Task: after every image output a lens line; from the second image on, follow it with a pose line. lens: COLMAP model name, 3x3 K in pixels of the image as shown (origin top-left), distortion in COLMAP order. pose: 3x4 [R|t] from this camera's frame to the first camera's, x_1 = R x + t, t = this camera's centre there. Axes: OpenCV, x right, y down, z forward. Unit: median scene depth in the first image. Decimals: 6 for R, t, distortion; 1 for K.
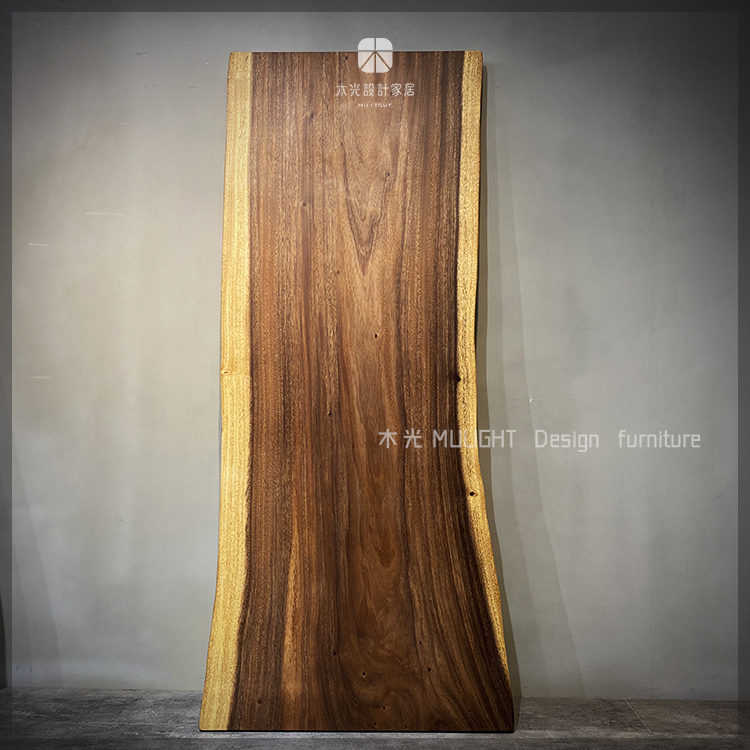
lens RADIAL K [[772.7, 0, 377.2], [0, 772.7, 371.2], [0, 0, 1]] dist [0.000767, 0.000000]
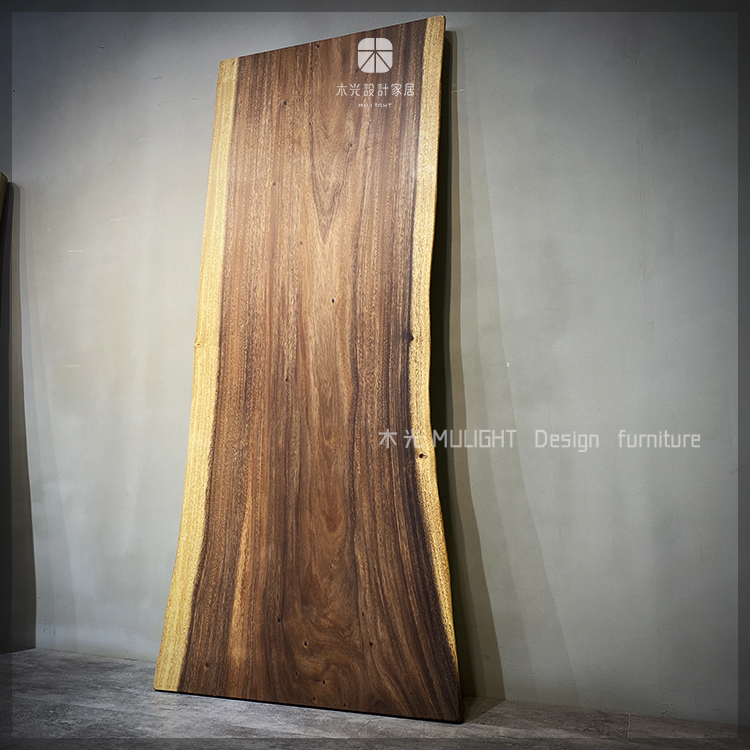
lens RADIAL K [[772.7, 0, 373.4], [0, 772.7, 379.2], [0, 0, 1]] dist [0.000767, 0.000000]
pose [[0.946178, -0.042453, -0.320852, 0.363626], [0.005864, 0.993446, -0.114155, 0.169185], [0.323595, 0.106130, 0.940225, 0.094186]]
